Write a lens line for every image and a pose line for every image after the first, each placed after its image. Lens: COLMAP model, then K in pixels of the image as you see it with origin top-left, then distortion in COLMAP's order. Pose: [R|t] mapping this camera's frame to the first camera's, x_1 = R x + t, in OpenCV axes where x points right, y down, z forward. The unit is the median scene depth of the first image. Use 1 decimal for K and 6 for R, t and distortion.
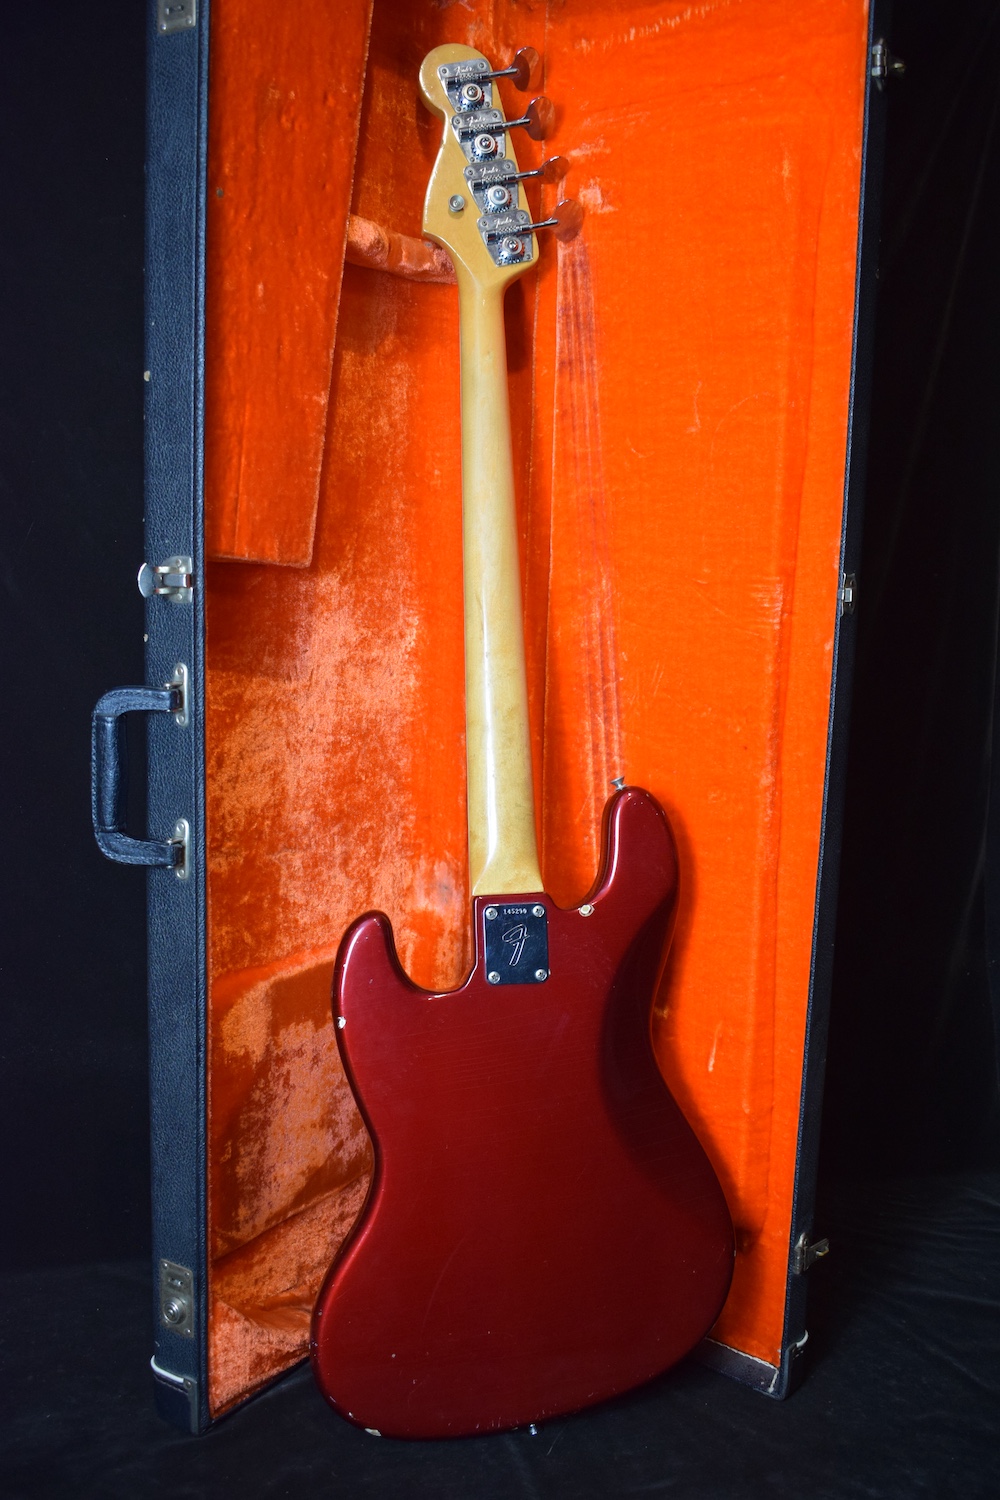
lens RADIAL K [[1472.2, 0, 498.2], [0, 1472.2, 732.3], [0, 0, 1]] dist [-0.071946, 0.000000]
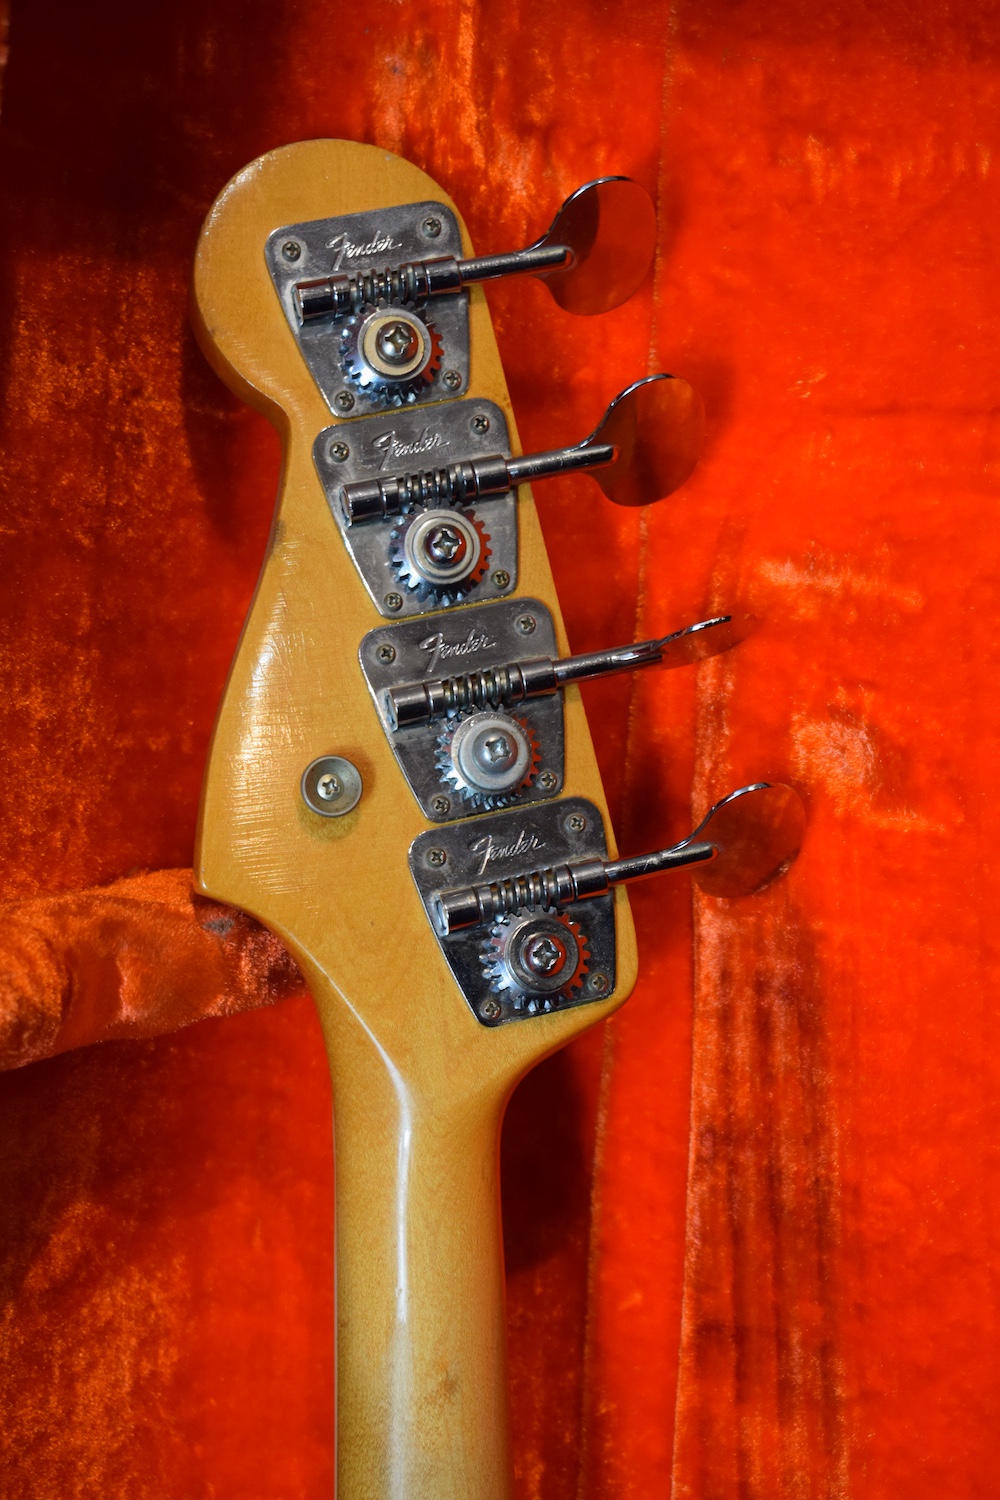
lens RADIAL K [[2764.9, 0, 503.8], [0, 2764.9, 742.7], [0, 0, 1]] dist [0.012382, 0.000000]
pose [[0.998041, 0.015982, 0.060492, -0.027631], [-0.014224, 0.999467, -0.029389, -0.353054], [-0.060929, 0.028471, 0.997736, 0.499595]]
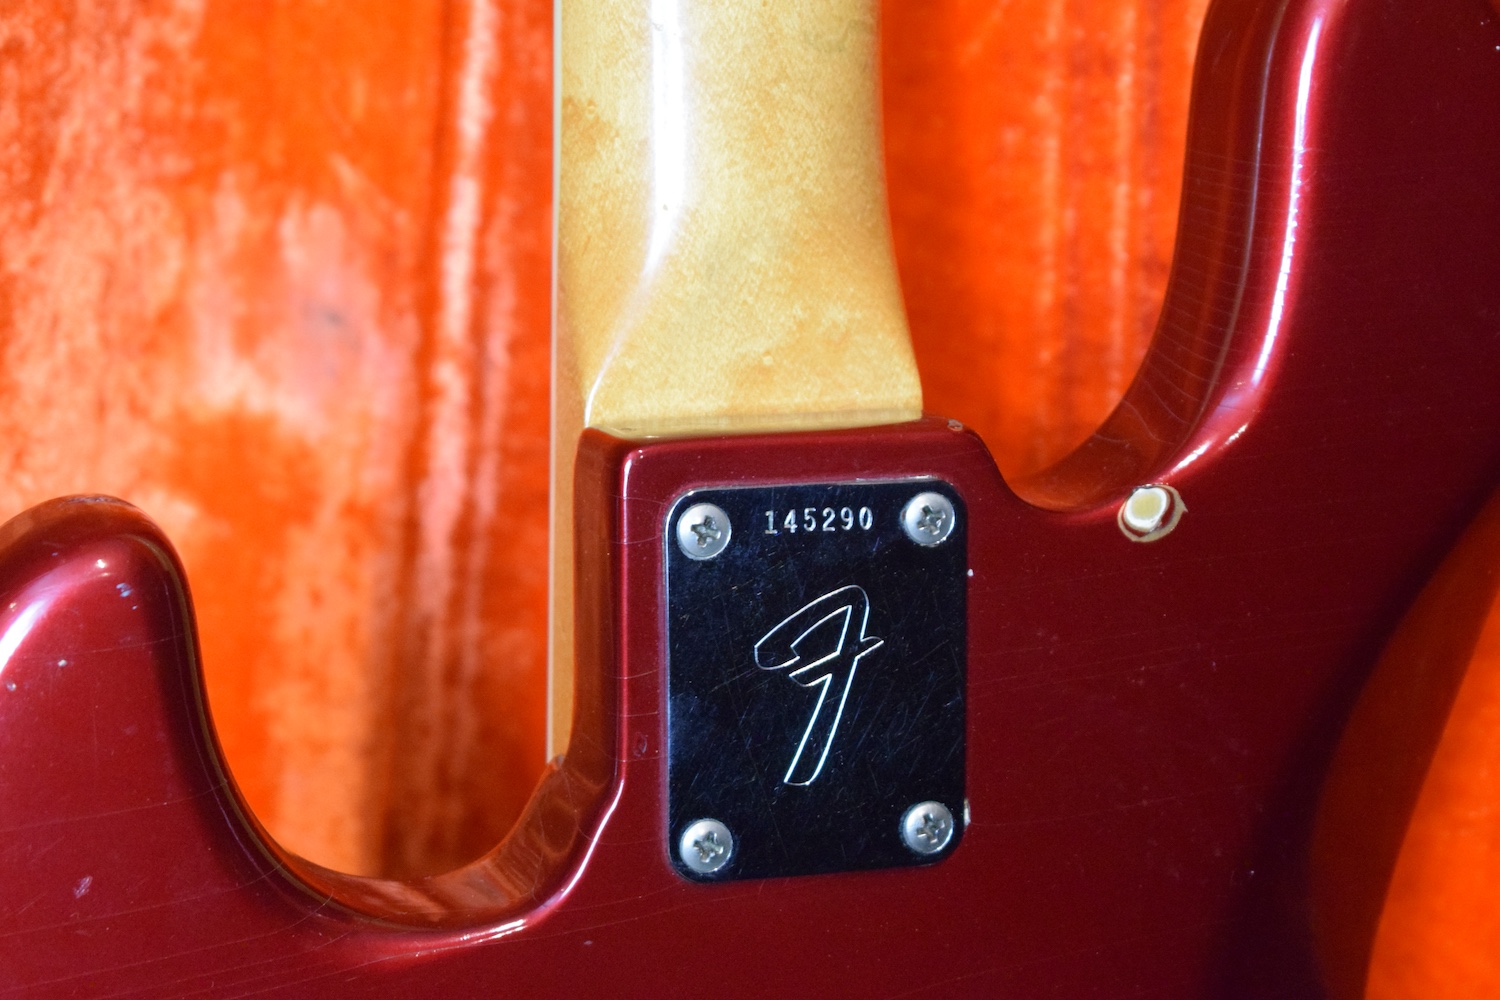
lens RADIAL K [[3417.8, 0, 745.7], [0, 3417.8, 504.6], [0, 0, 1]] dist [0.067917, 0.000000]
pose [[0.982901, 0.008579, 0.183937, -0.078207], [-0.047174, 0.977309, 0.206498, 0.023274], [-0.177992, -0.211644, 0.961002, 0.524346]]
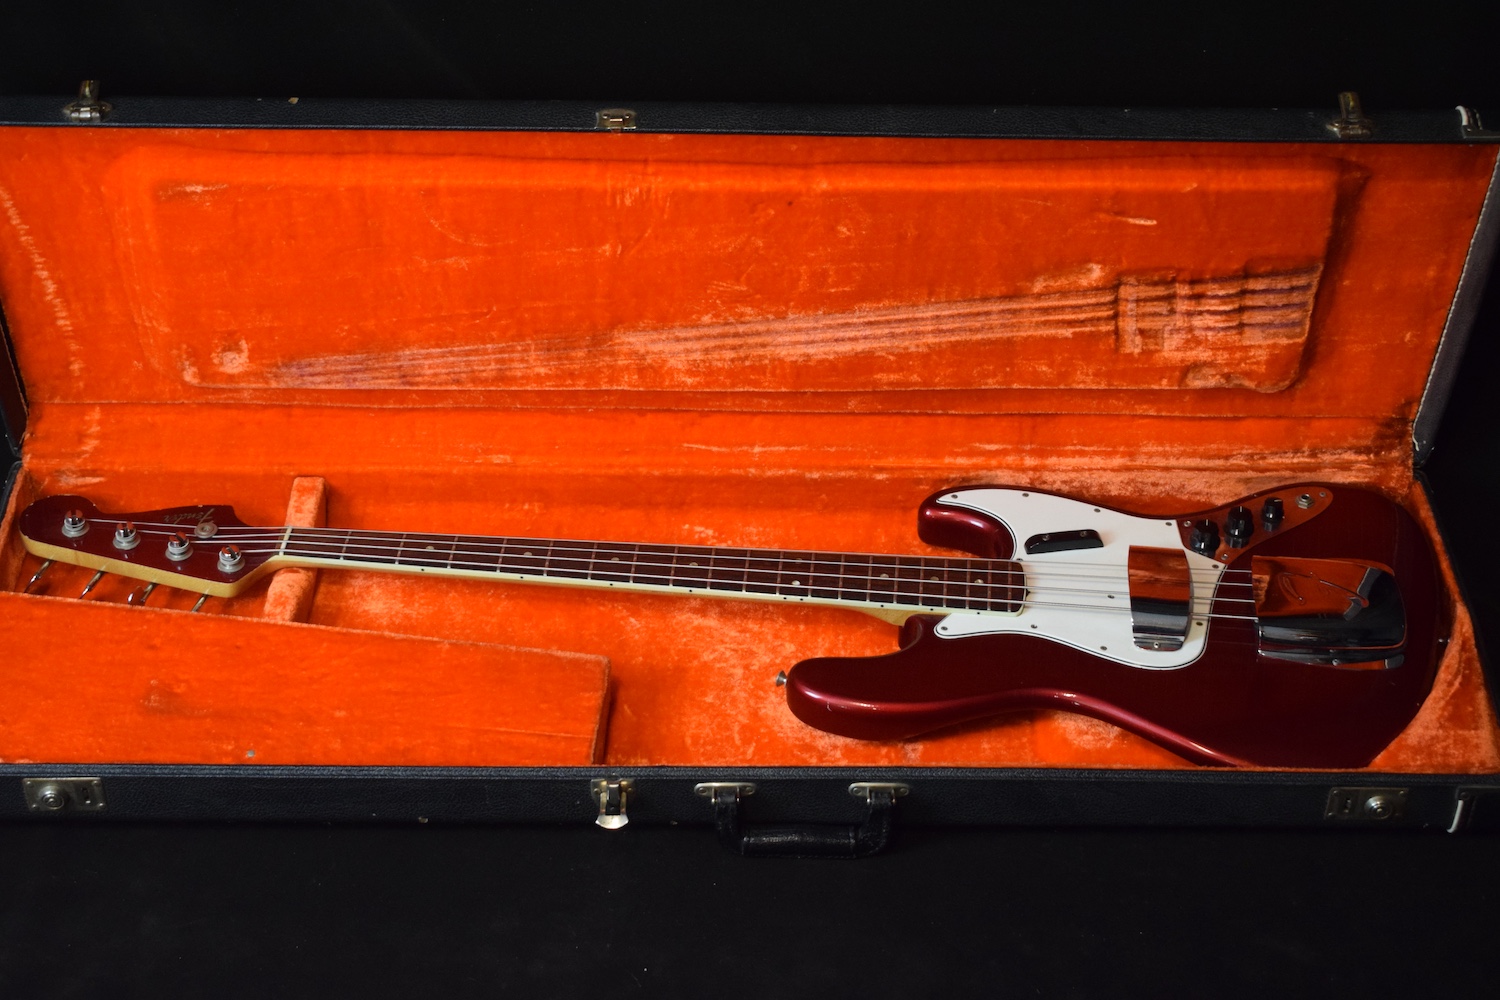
lens RADIAL K [[2540.2, 0, 747.6], [0, 2540.2, 505.9], [0, 0, 1]] dist [-0.009035, 0.000000]
pose [[-0.020967, -0.988348, -0.150759, 0.213738], [0.990510, -0.000048, -0.137441, 0.198602], [0.135833, -0.152210, 0.978970, -0.603514]]
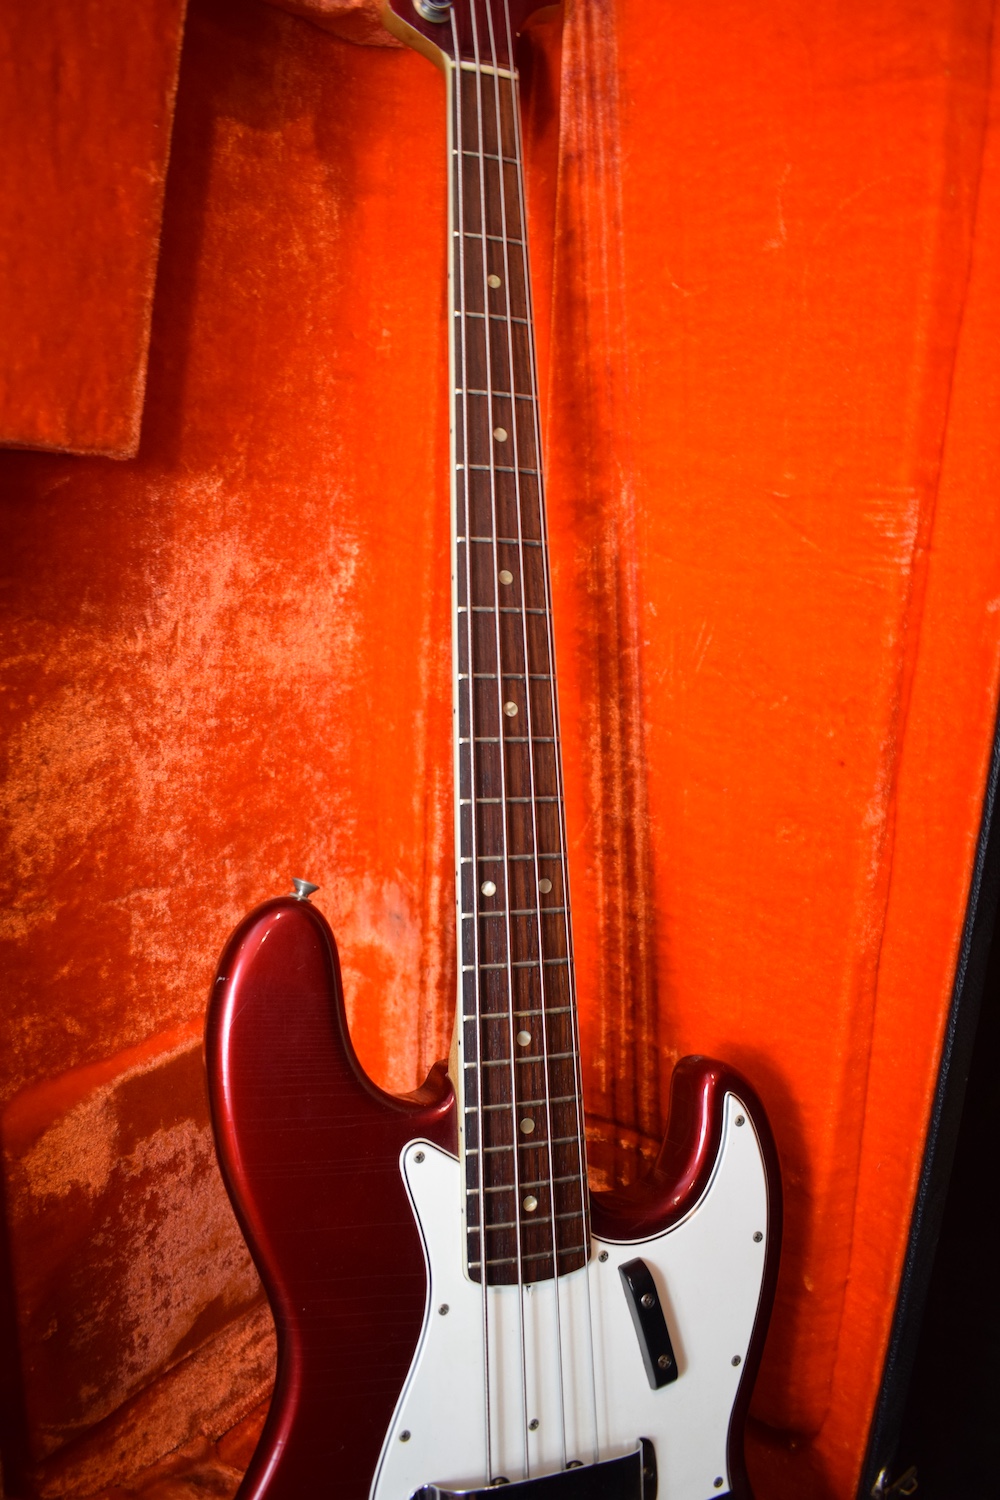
lens RADIAL K [[1162.2, 0, 495.6], [0, 1162.2, 736.4], [0, 0, 1]] dist [-0.095218, 0.014790]
pose [[0.998761, 0.023053, -0.044101, 0.040674], [-0.019221, 0.996159, 0.085426, -0.038321], [0.045901, -0.084472, 0.995368, 0.485227]]
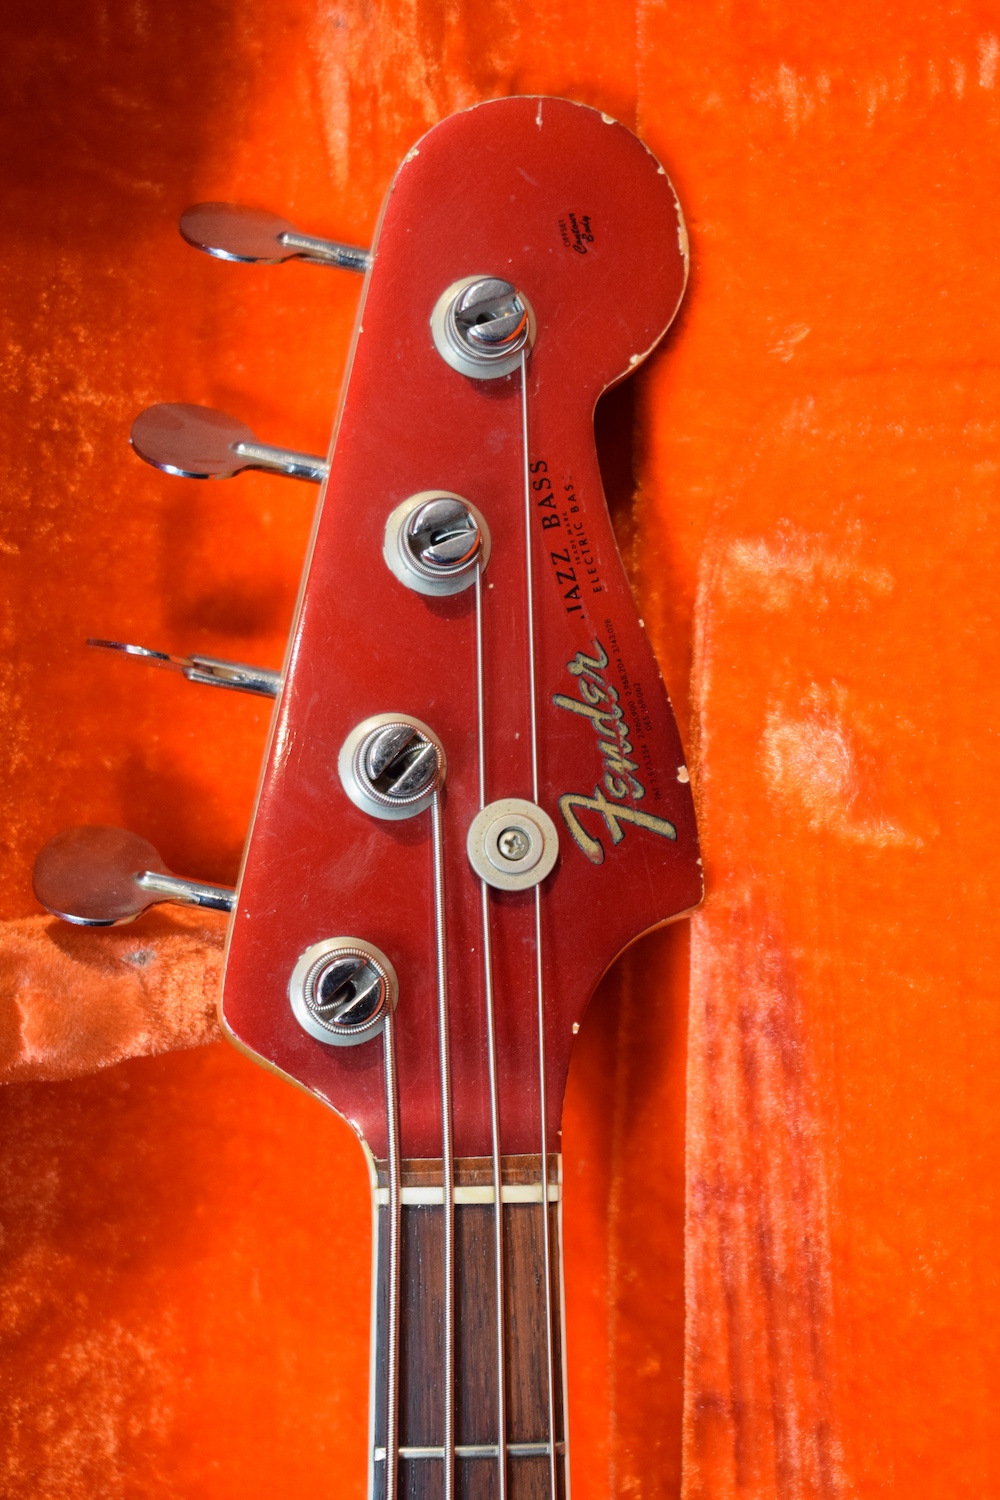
lens RADIAL K [[2764.9, 0, 497.4], [0, 2764.9, 747.8], [0, 0, 1]] dist [0.012382, 0.000000]
pose [[0.992137, -0.004043, -0.125088, 0.068801], [0.000463, 0.999590, -0.028635, -0.355820], [0.125152, 0.028352, 0.991732, 0.549738]]
